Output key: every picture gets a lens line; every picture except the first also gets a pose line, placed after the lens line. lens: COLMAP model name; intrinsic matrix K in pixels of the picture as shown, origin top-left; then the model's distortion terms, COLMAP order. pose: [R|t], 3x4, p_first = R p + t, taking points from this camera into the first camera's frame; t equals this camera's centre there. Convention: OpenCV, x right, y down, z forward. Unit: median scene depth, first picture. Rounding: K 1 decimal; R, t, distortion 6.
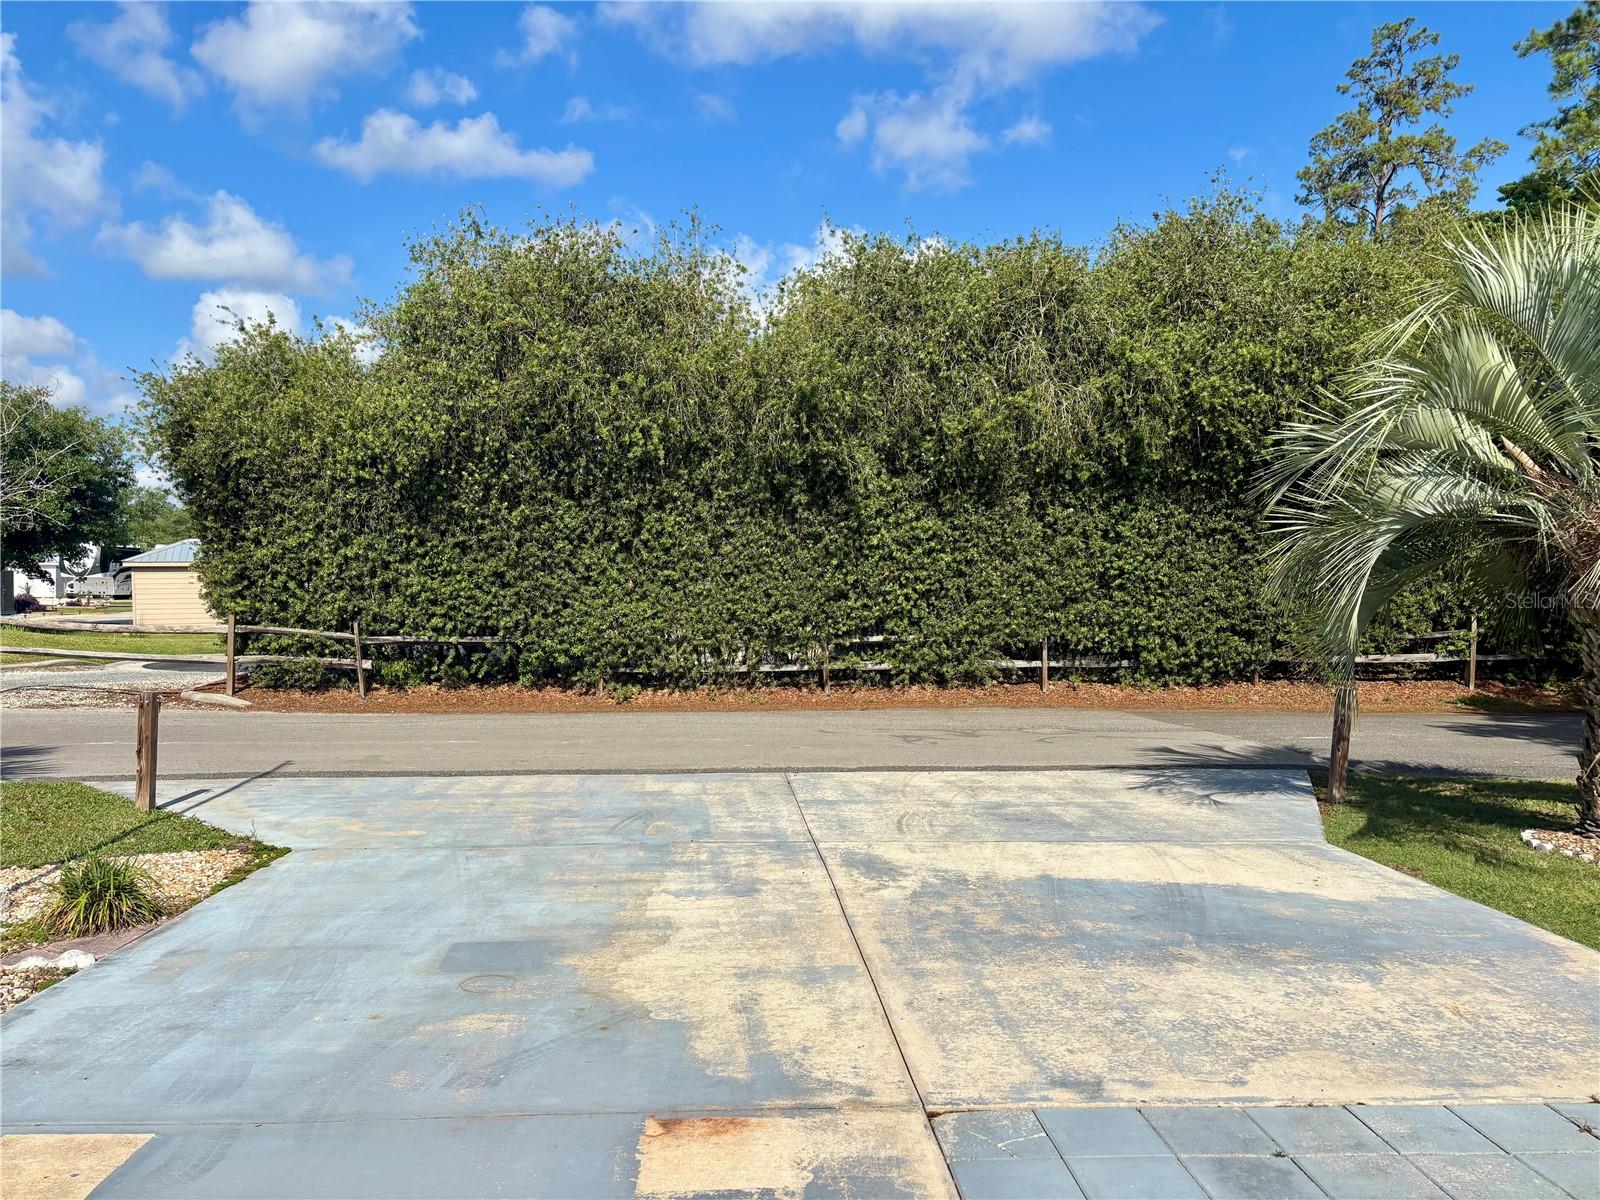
lens RADIAL K [[1214.1, 0, 799.5], [0, 1214.1, 616.9], [0, 0, 1]] dist [0.087019, -0.126086]
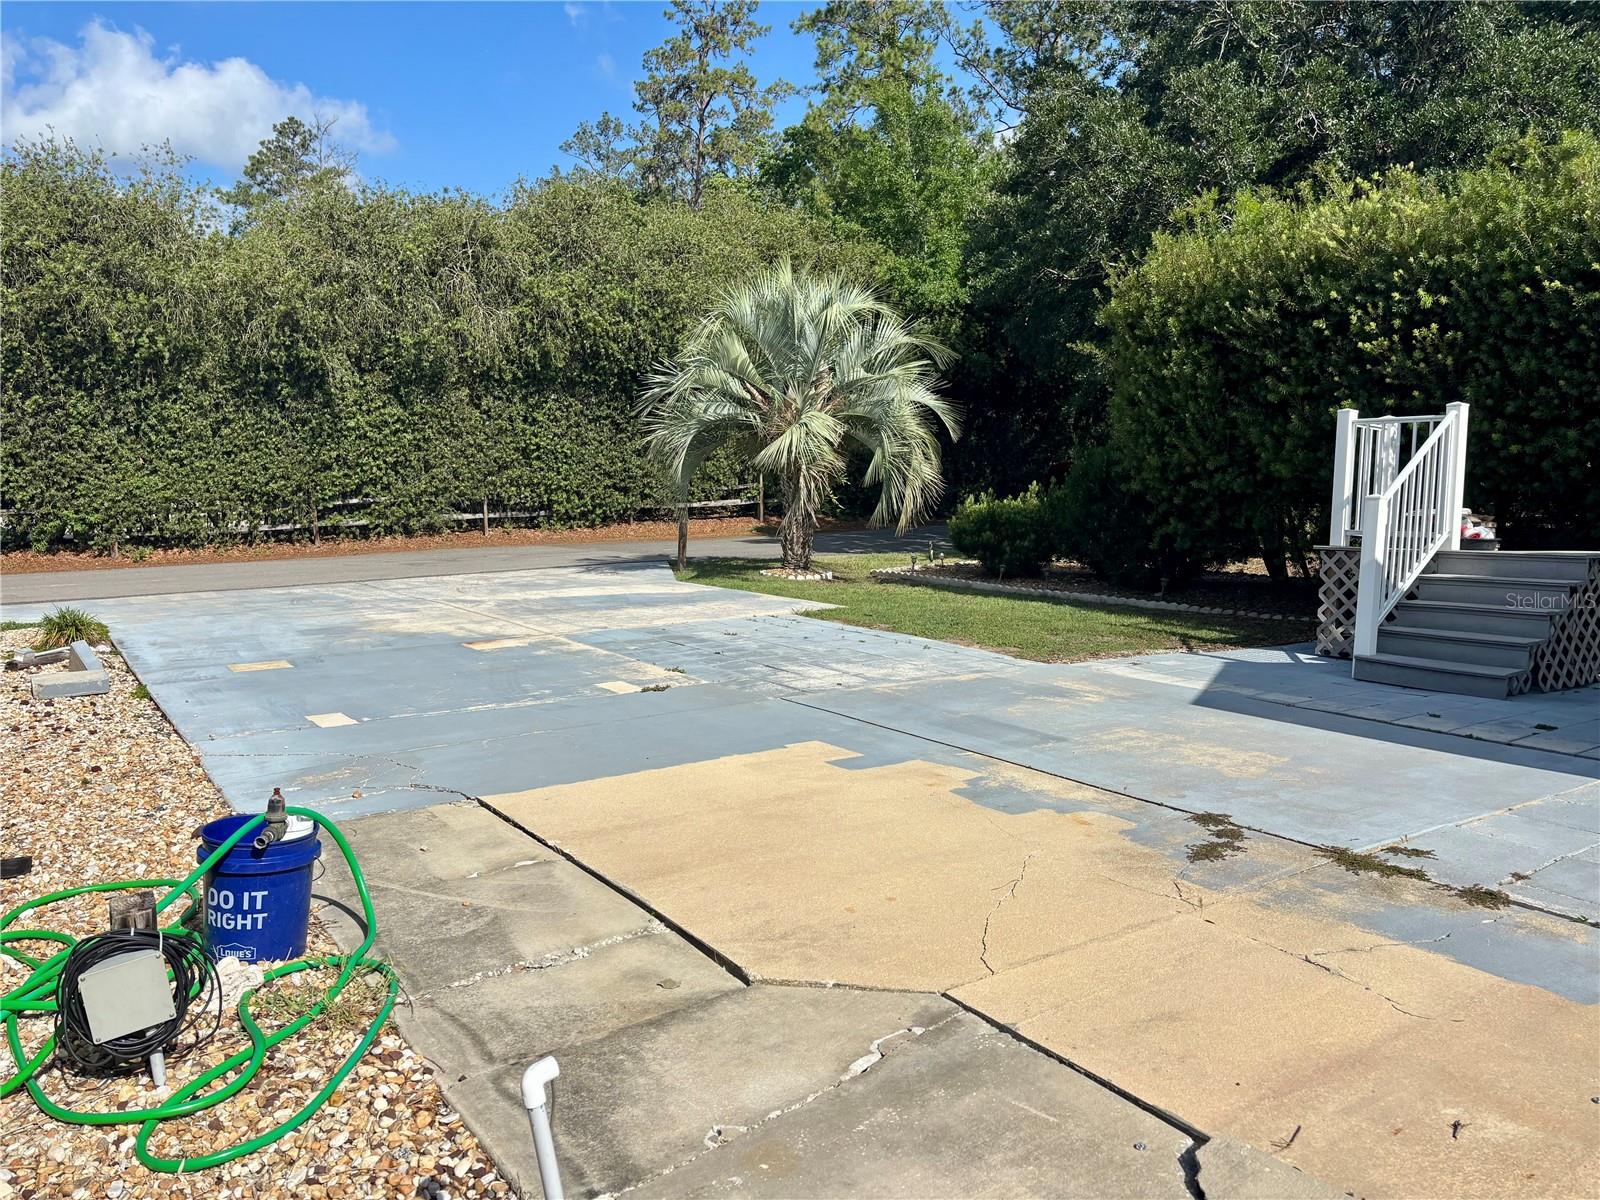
lens RADIAL K [[1201.7, 0, 791.9], [0, 1201.7, 600.6], [0, 0, 1]] dist [0.058987, -0.064622]
pose [[0.877098, -0.074755, 0.474459, -0.151073], [0.030440, 0.994480, 0.100416, 0.008565], [-0.479347, -0.073632, 0.874531, -0.360844]]
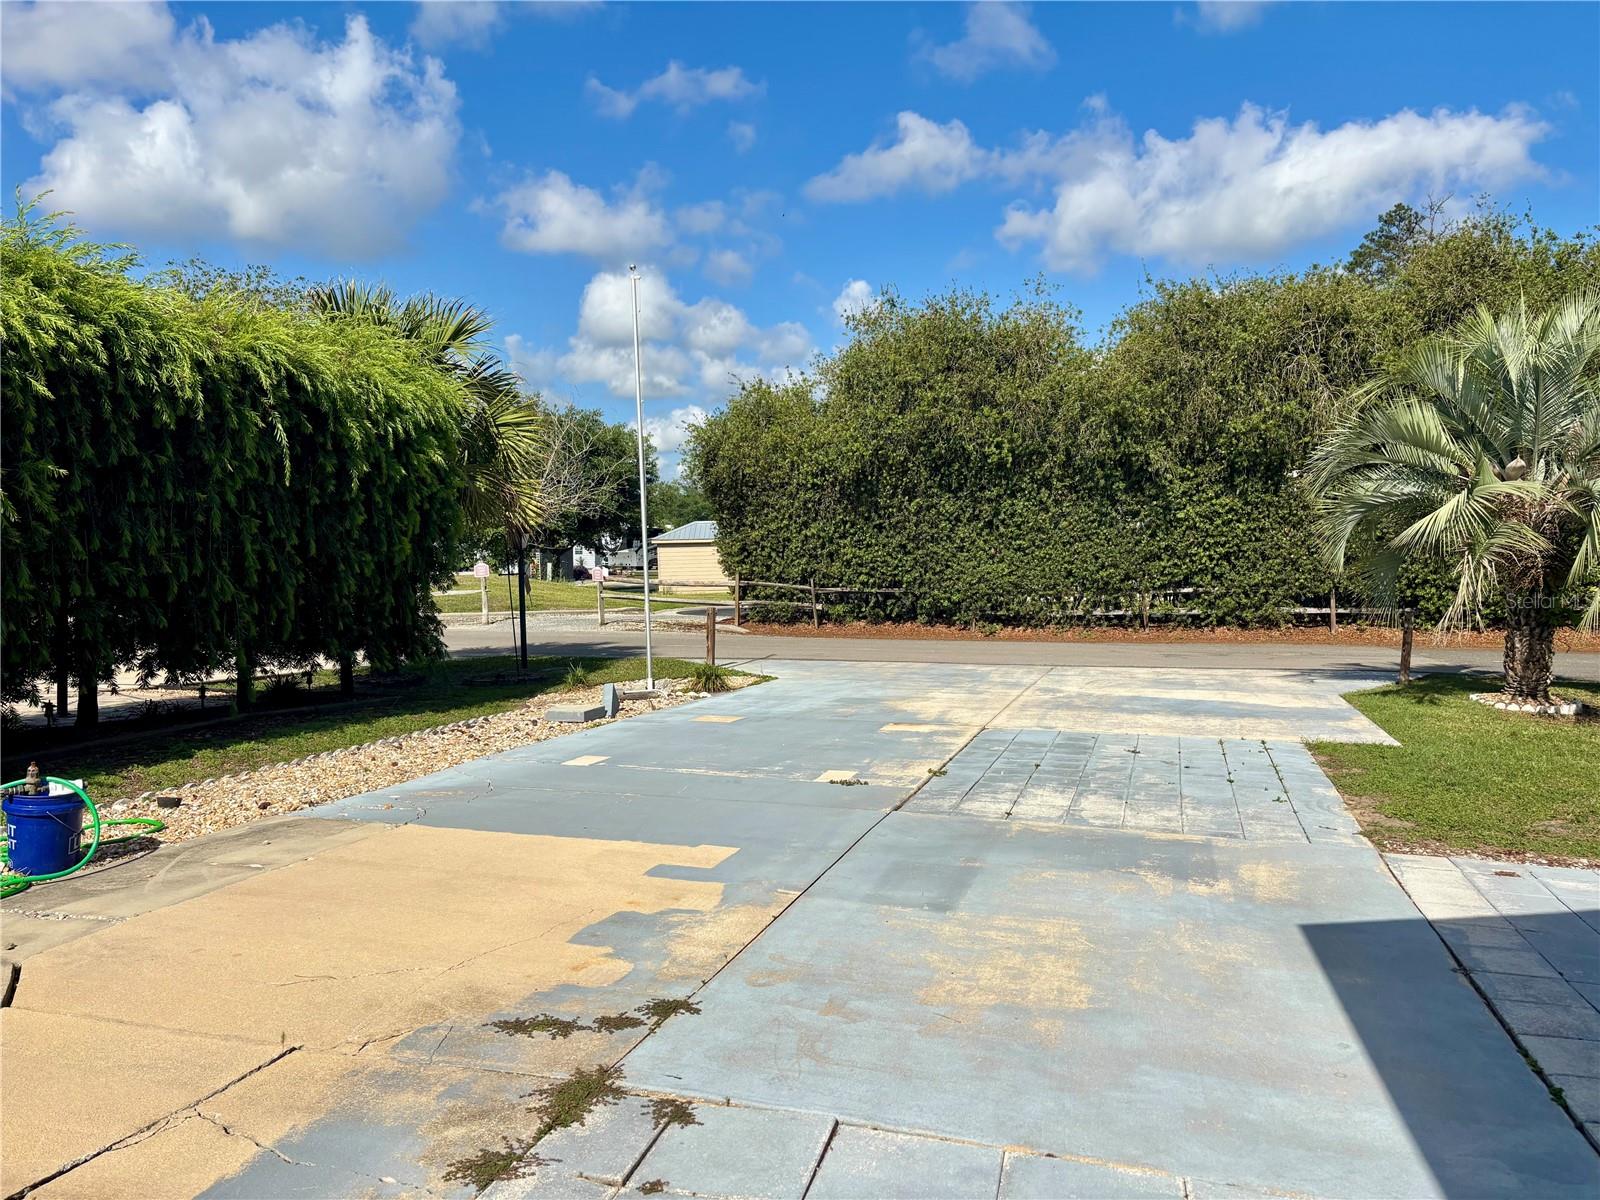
lens RADIAL K [[1190.6, 0, 773.4], [0, 1190.6, 575.6], [0, 0, 1]] dist [0.075551, -0.067399]
pose [[0.926009, -0.005557, -0.377462, 0.143259], [0.002855, 0.999966, -0.007720, 0.011231], [0.377492, 0.006071, 0.925993, -0.365616]]
